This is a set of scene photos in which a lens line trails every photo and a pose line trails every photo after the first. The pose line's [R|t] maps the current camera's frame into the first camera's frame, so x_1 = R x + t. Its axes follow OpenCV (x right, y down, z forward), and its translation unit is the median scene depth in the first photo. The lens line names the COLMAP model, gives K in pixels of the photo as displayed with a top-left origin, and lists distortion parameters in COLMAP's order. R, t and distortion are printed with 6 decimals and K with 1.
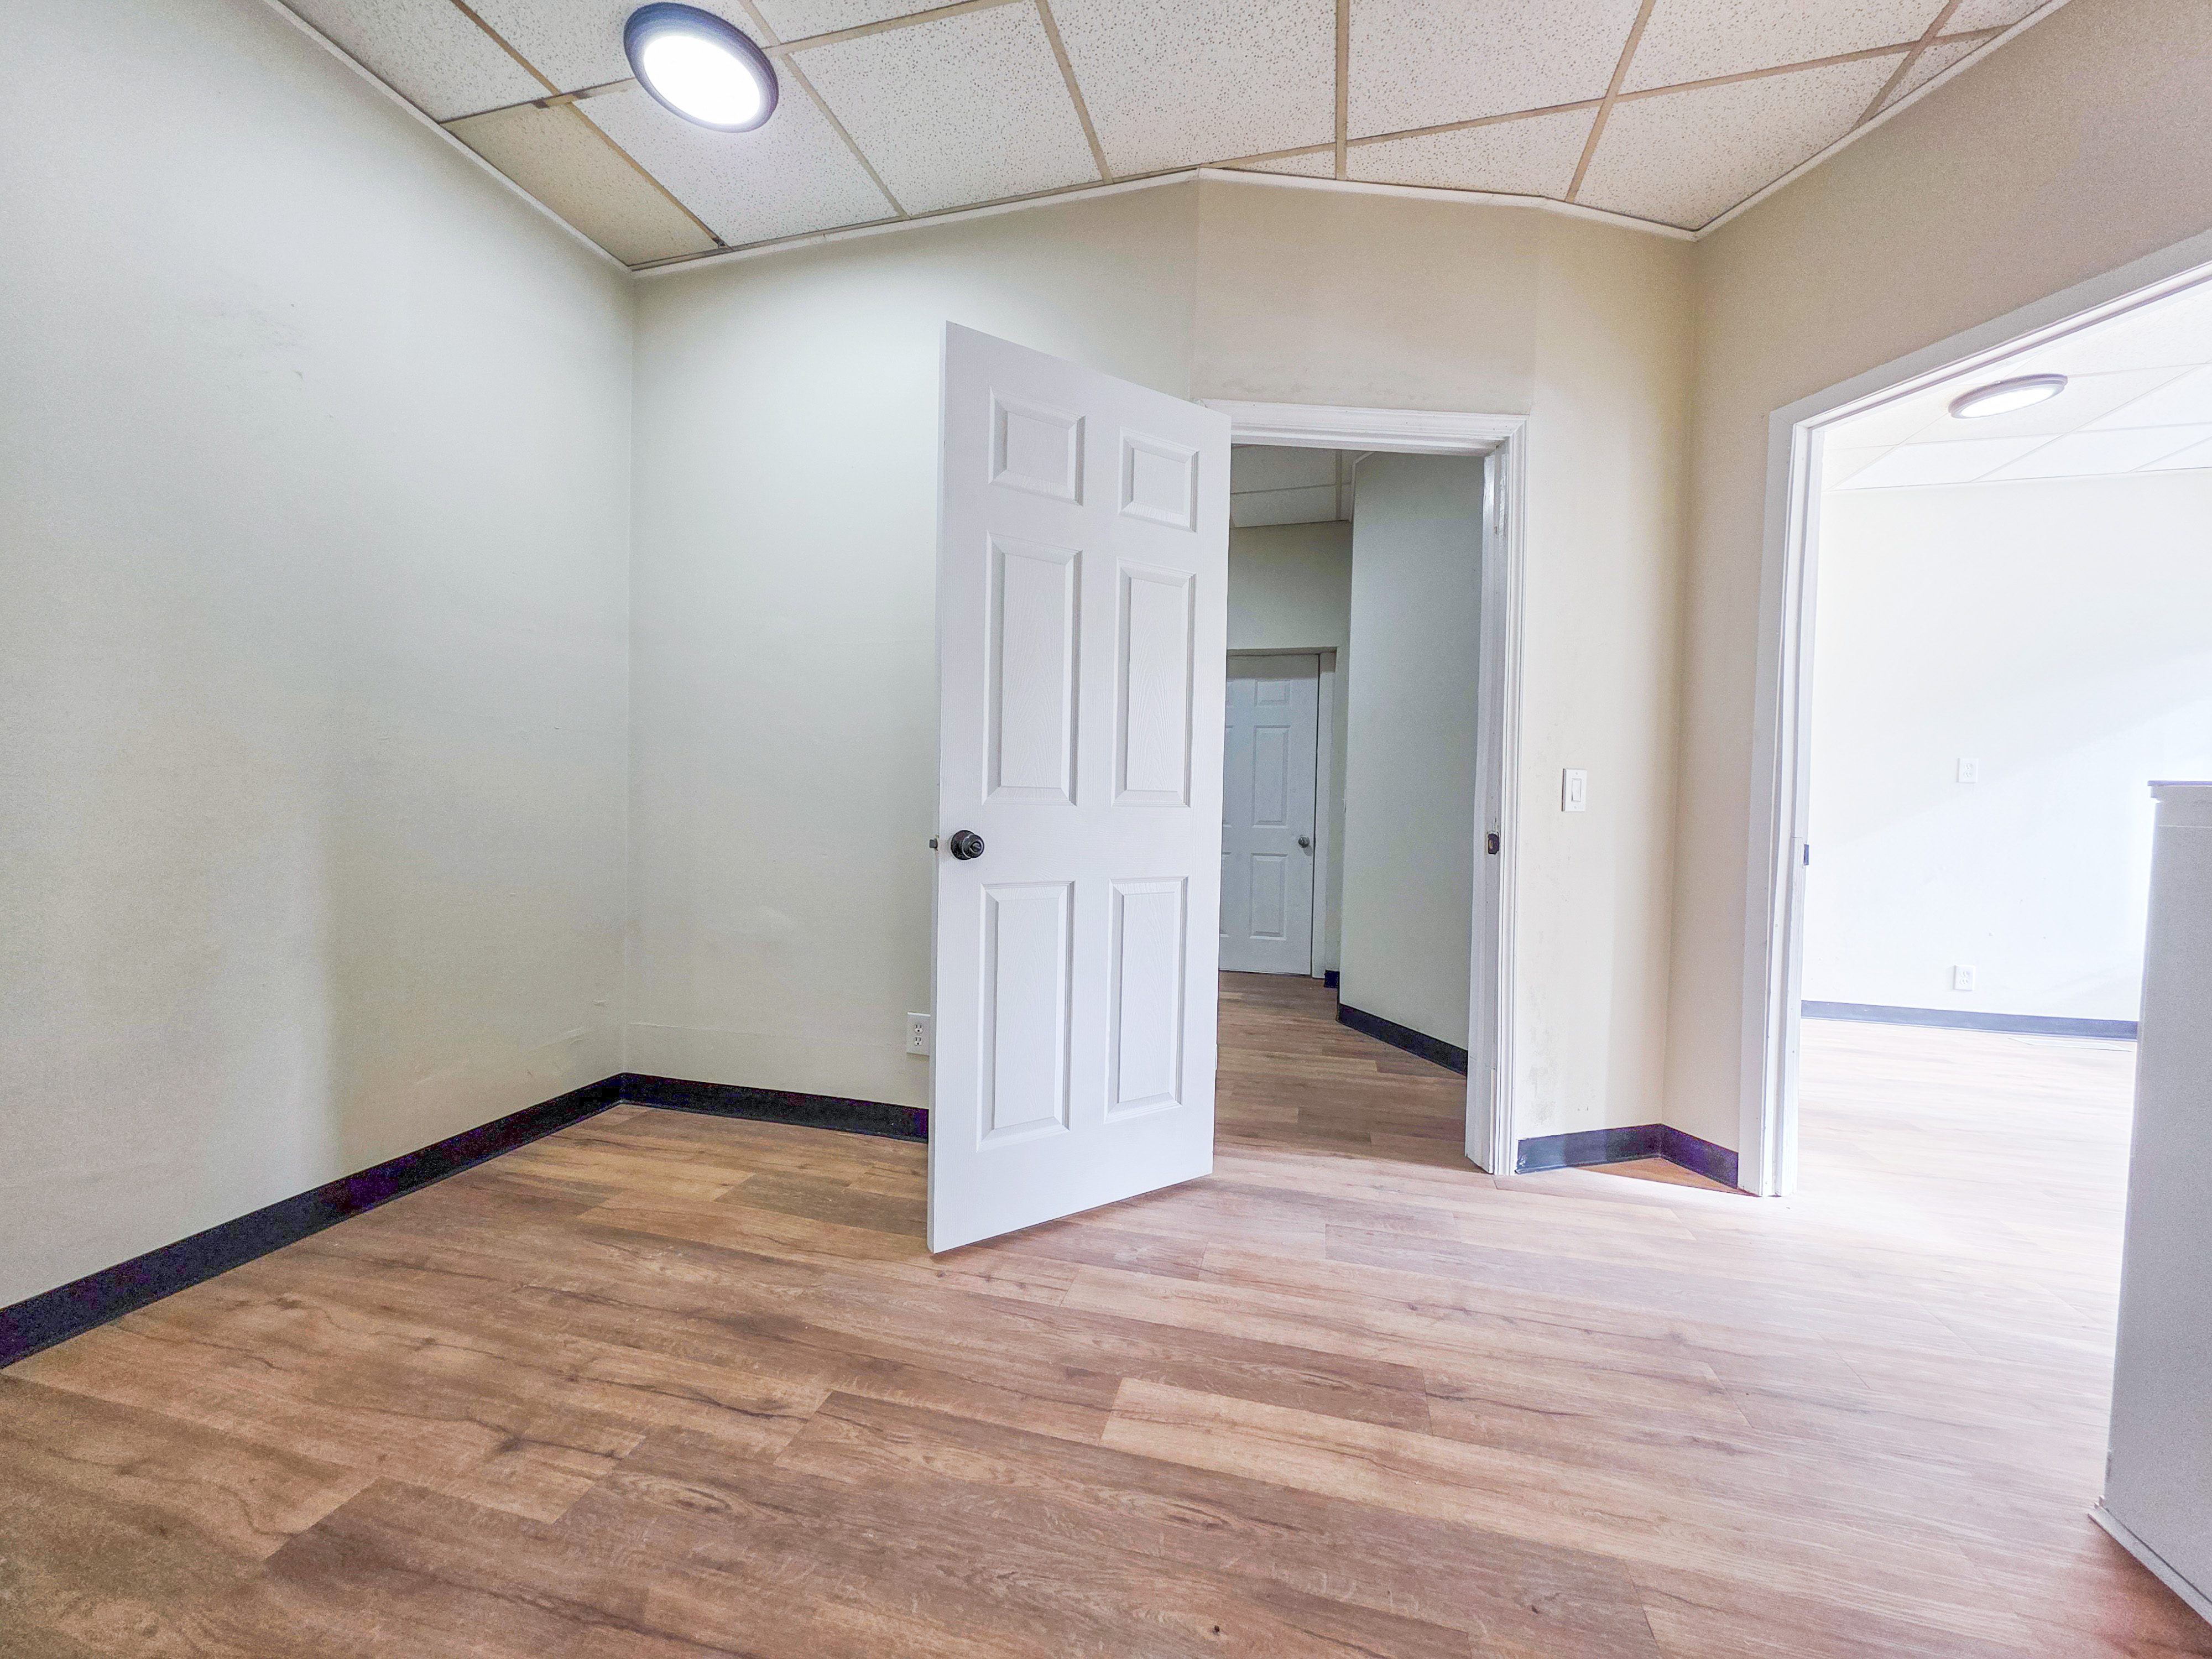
lens RADIAL K [[882.1, 0, 1095.6], [0, 882.1, 827.0], [0, 0, 1]] dist [0.000806, 0.000649]
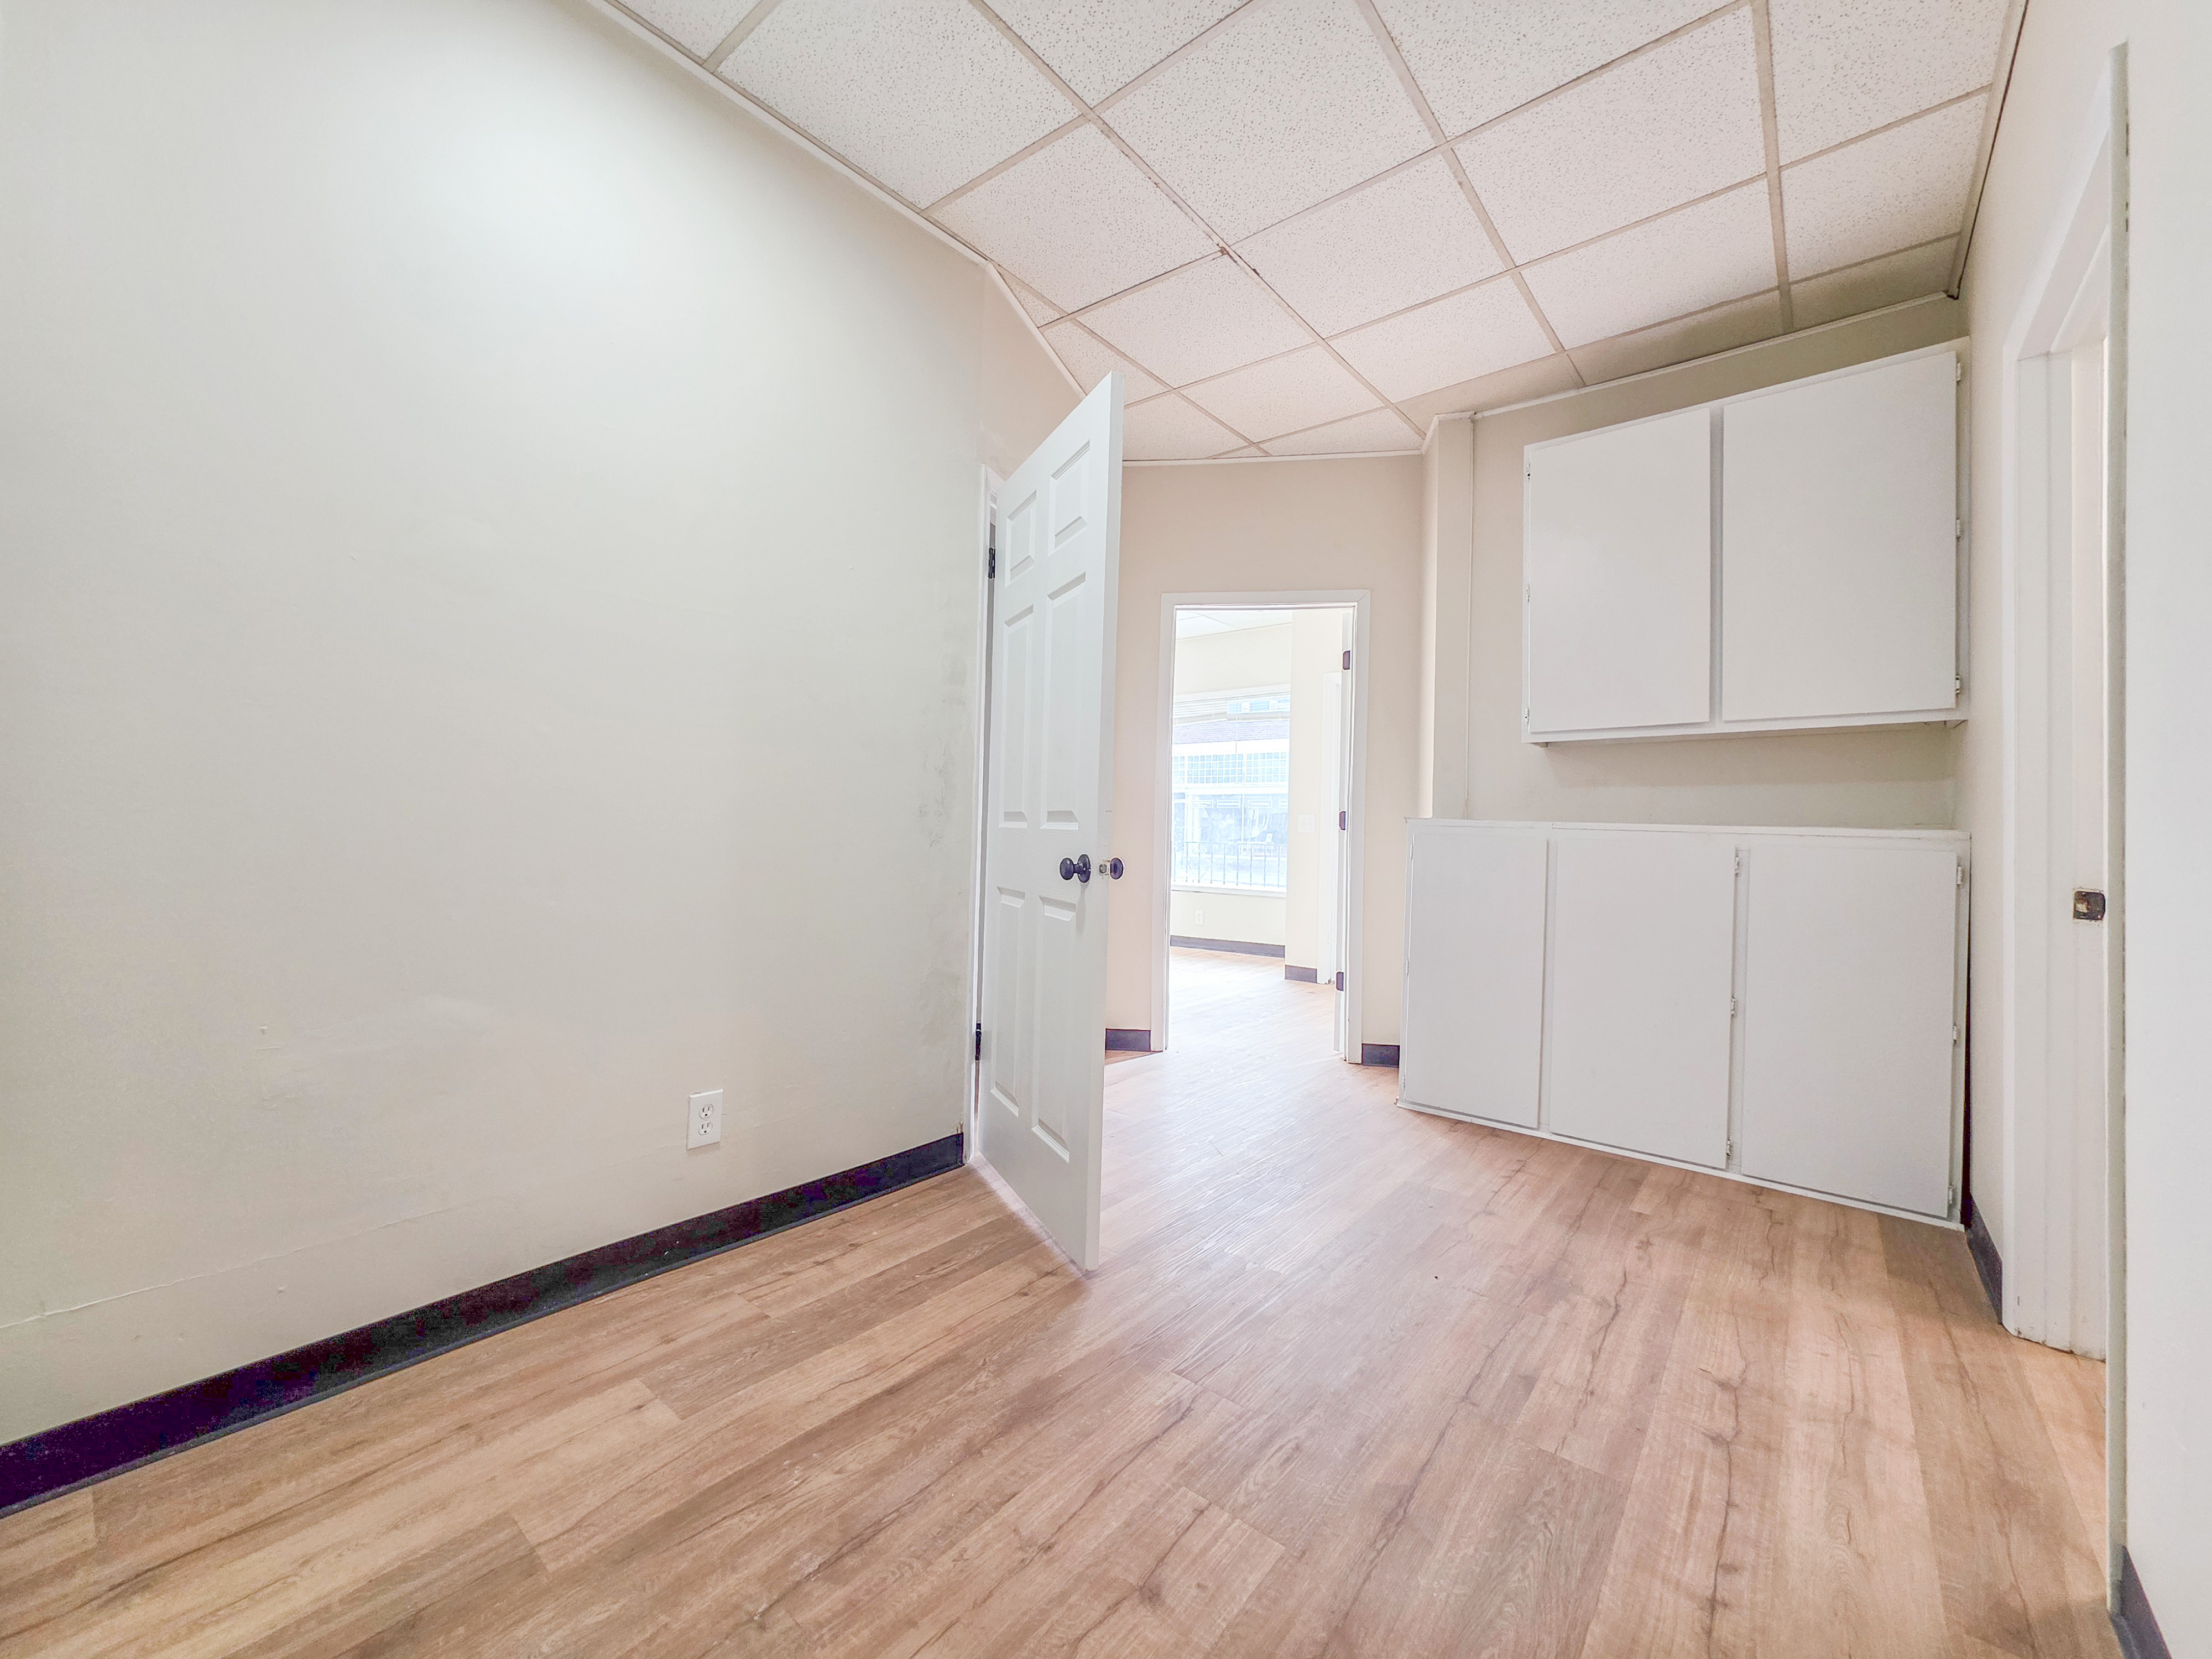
lens RADIAL K [[885.4, 0, 1102.6], [0, 885.4, 823.4], [0, 0, 1]] dist [0.000819, 0.000186]
pose [[0.411879, -0.005734, 0.911221, -1.108153], [0.011243, 0.999936, 0.001211, -0.030287], [-0.911169, 0.009747, 0.411917, 0.522804]]
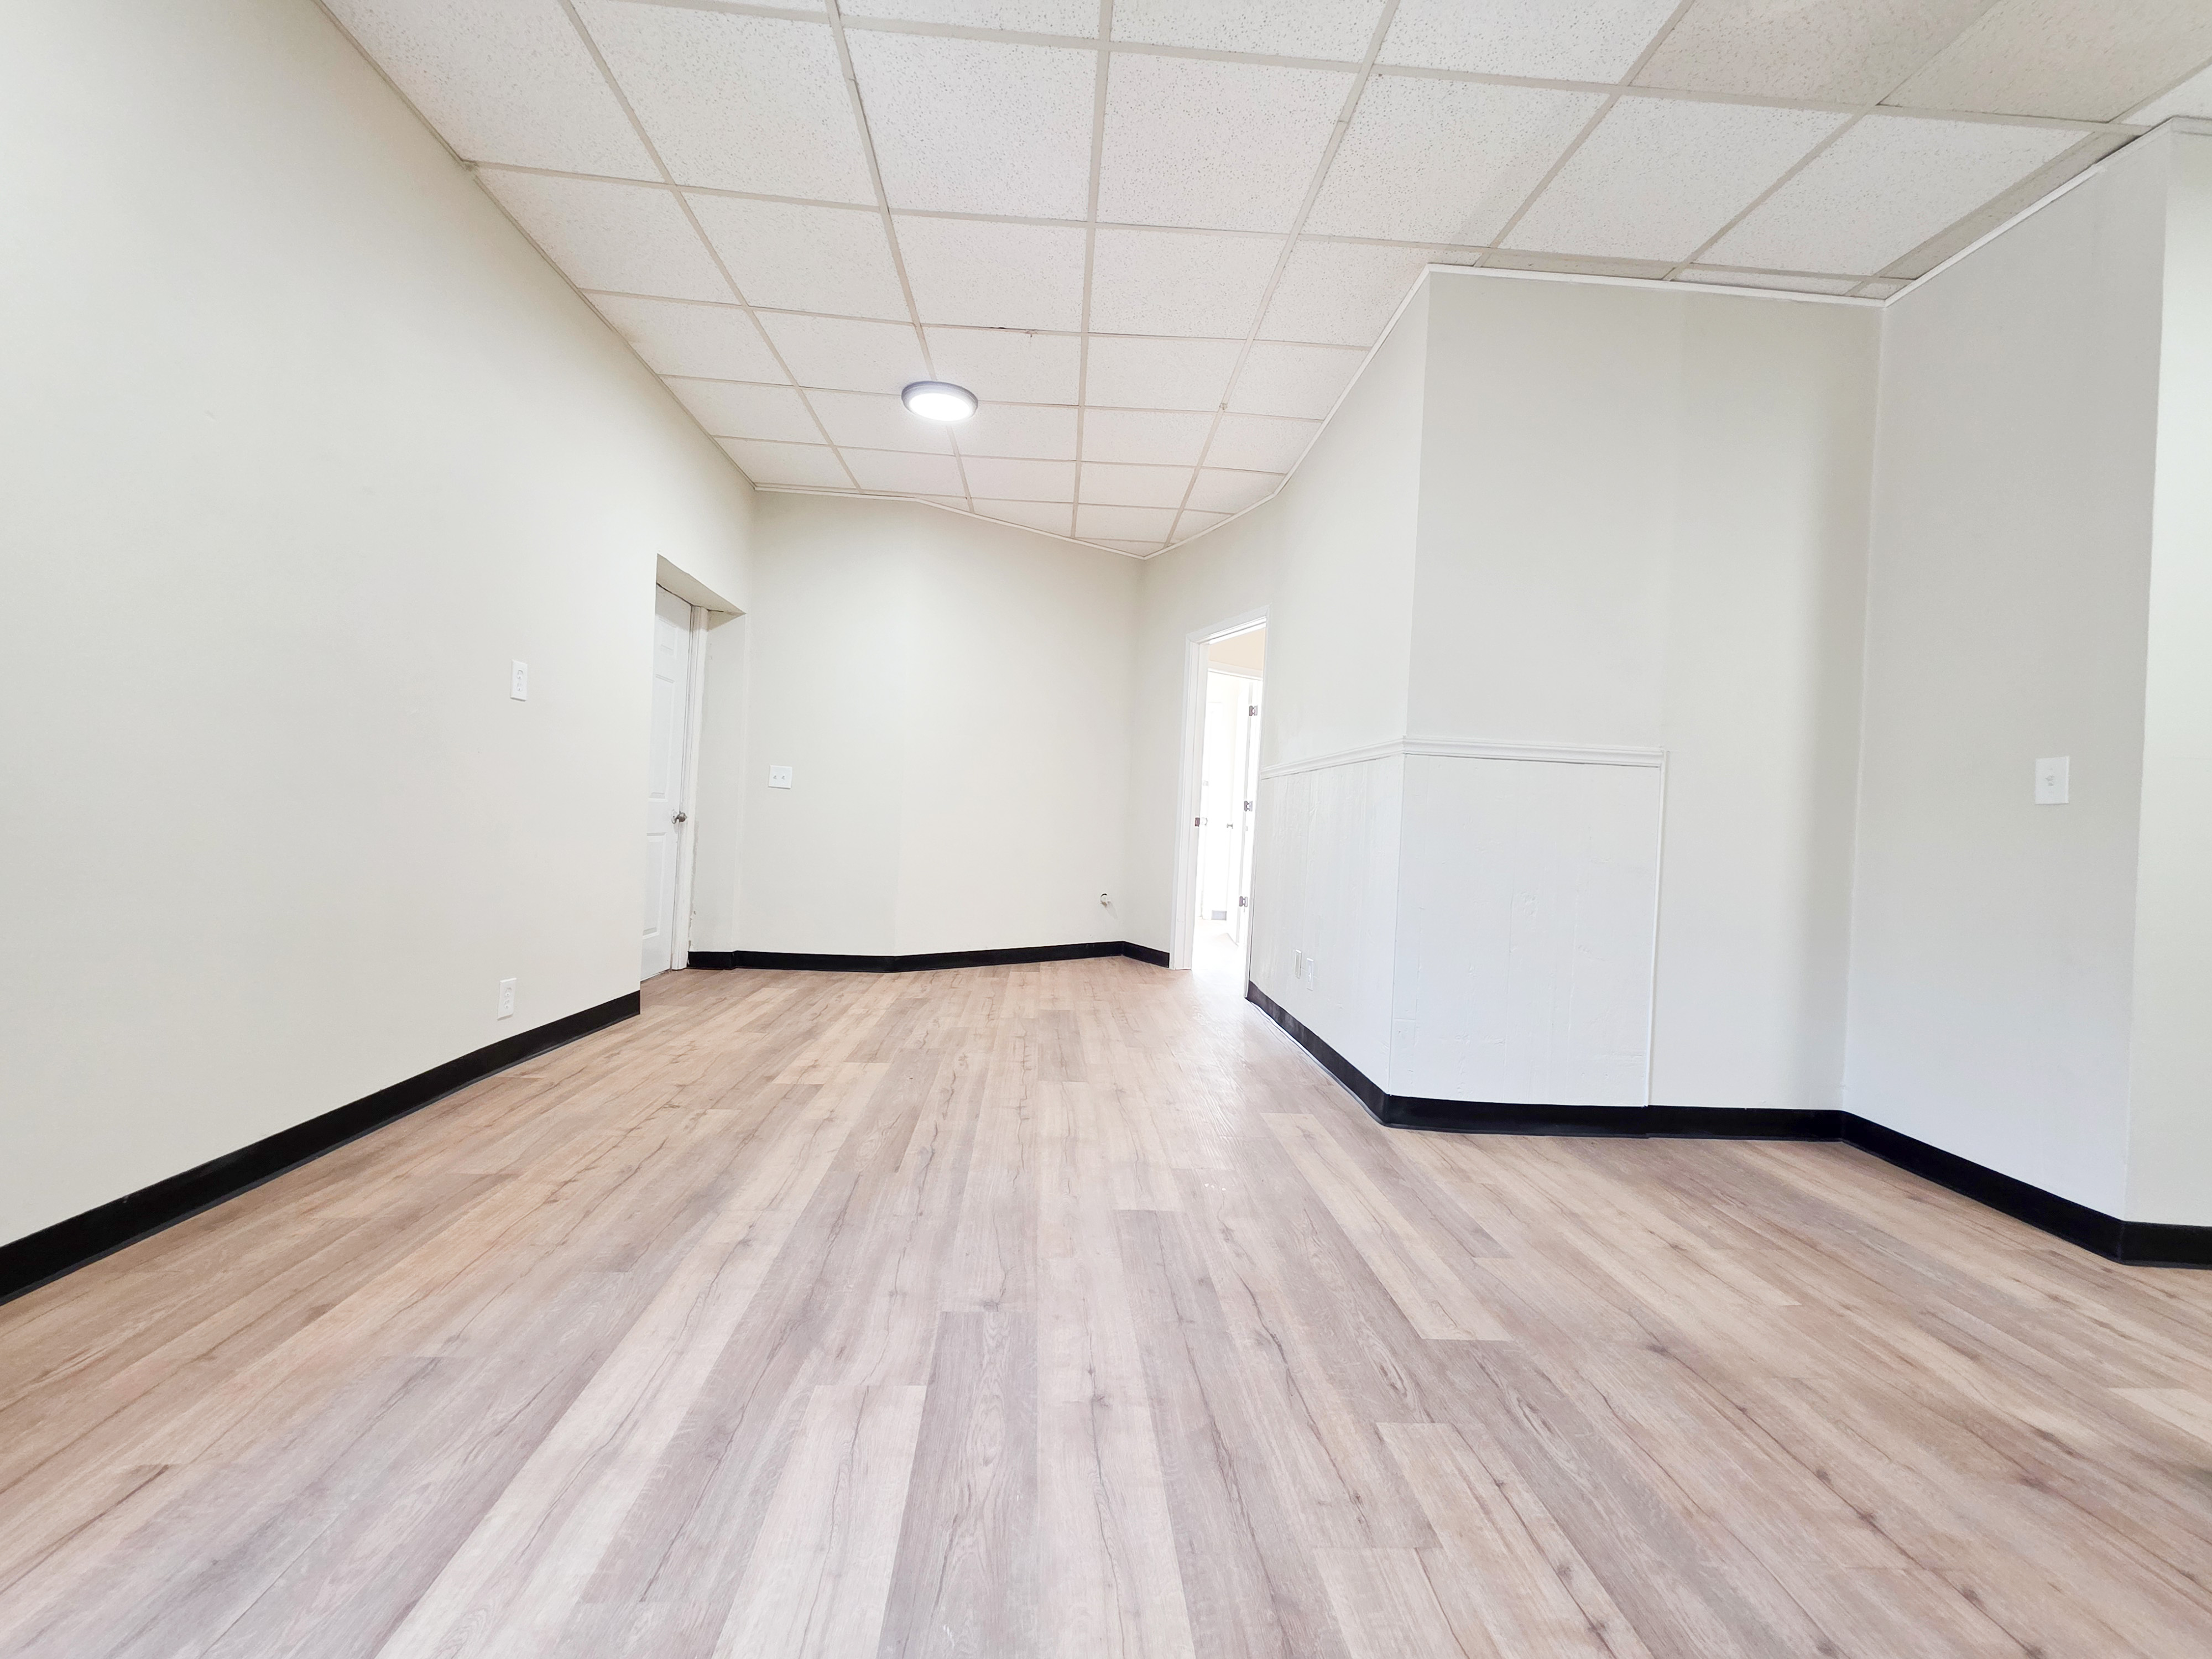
lens RADIAL K [[879.5, 0, 1100.5], [0, 879.5, 825.5], [0, 0, 1]] dist [0.001626, 0.000695]
pose [[-0.308636, -0.040332, 0.950325, -2.198675], [-0.031980, 0.998976, 0.032010, -0.049829], [-0.950642, -0.020512, -0.309610, 2.656733]]
